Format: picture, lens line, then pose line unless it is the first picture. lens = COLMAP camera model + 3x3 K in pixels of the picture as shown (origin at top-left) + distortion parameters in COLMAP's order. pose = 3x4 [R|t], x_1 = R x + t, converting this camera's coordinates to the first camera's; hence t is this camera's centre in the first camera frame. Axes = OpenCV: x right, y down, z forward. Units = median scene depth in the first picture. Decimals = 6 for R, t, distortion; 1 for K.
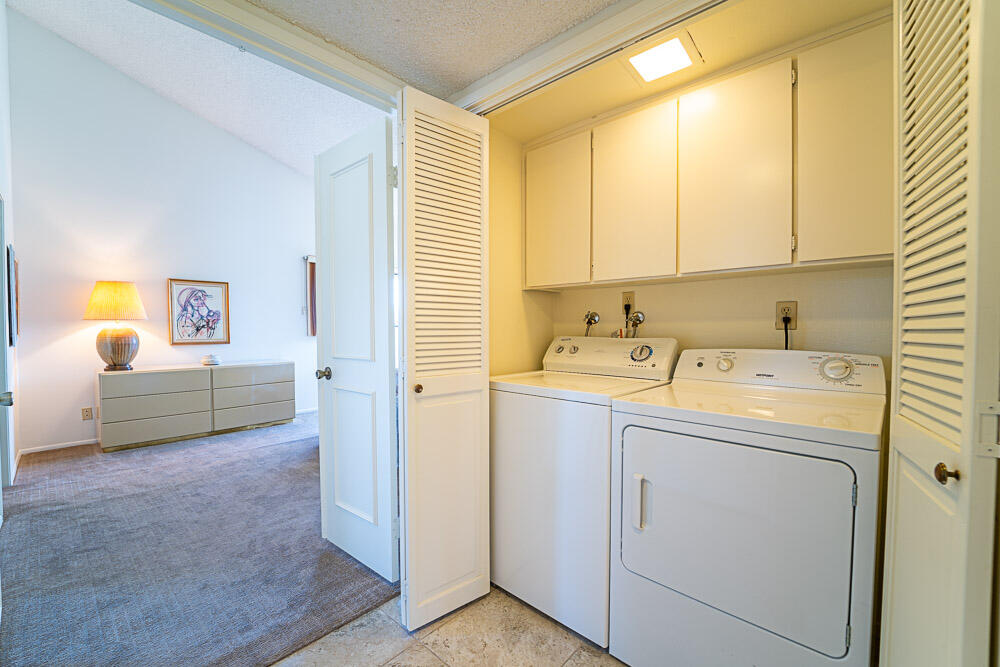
lens RADIAL K [[408.3, 0, 499.8], [0, 408.3, 338.6], [0, 0, 1]] dist [-0.020102, -0.000303]
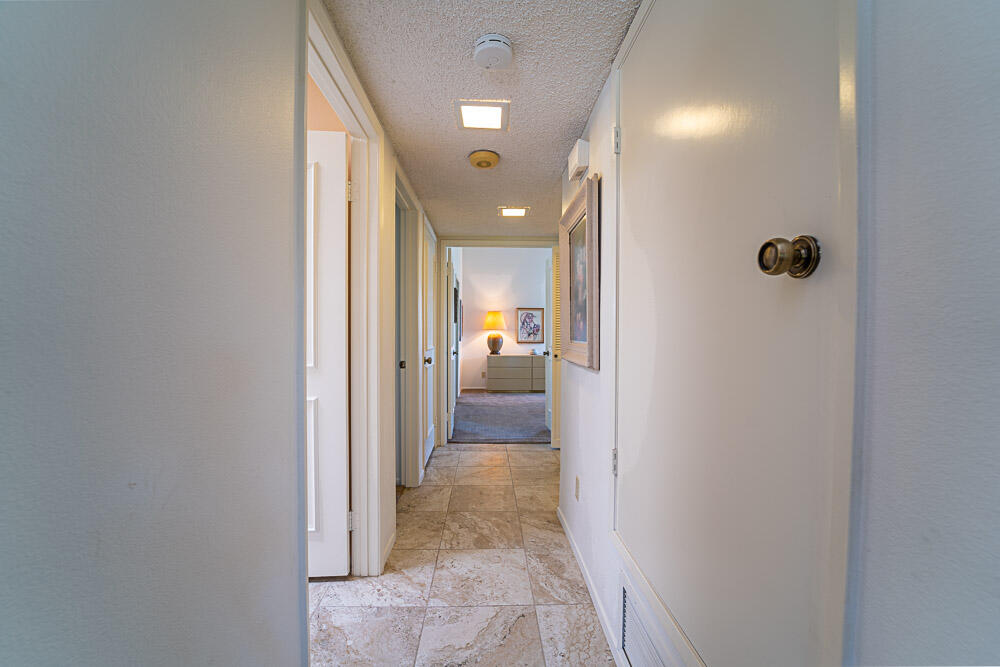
lens RADIAL K [[408.3, 0, 499.8], [0, 408.3, 338.6], [0, 0, 1]] dist [-0.020102, -0.000303]
pose [[0.697364, 0.012500, -0.716608, 0.502613], [-0.028530, 0.999540, -0.010328, 0.017224], [0.716149, 0.027648, 0.697399, -0.393434]]
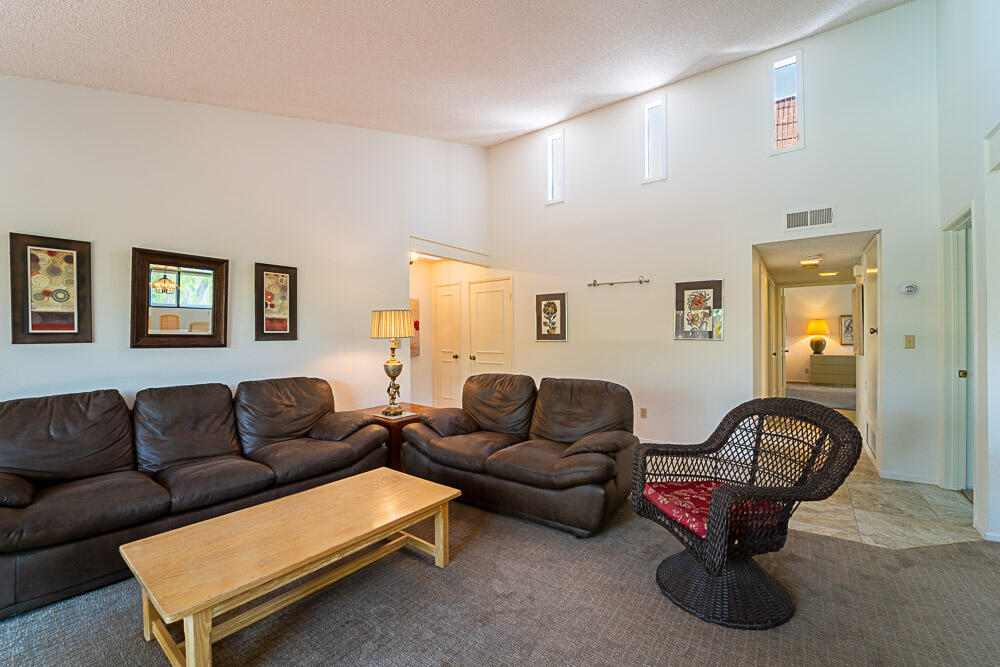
lens RADIAL K [[408.3, 0, 499.8], [0, 408.3, 338.6], [0, 0, 1]] dist [-0.020102, -0.000303]
pose [[0.089824, 0.006383, -0.995937, 1.249367], [-0.025346, 0.999670, 0.004121, 0.018971], [0.995635, 0.024873, 0.089956, -1.093999]]
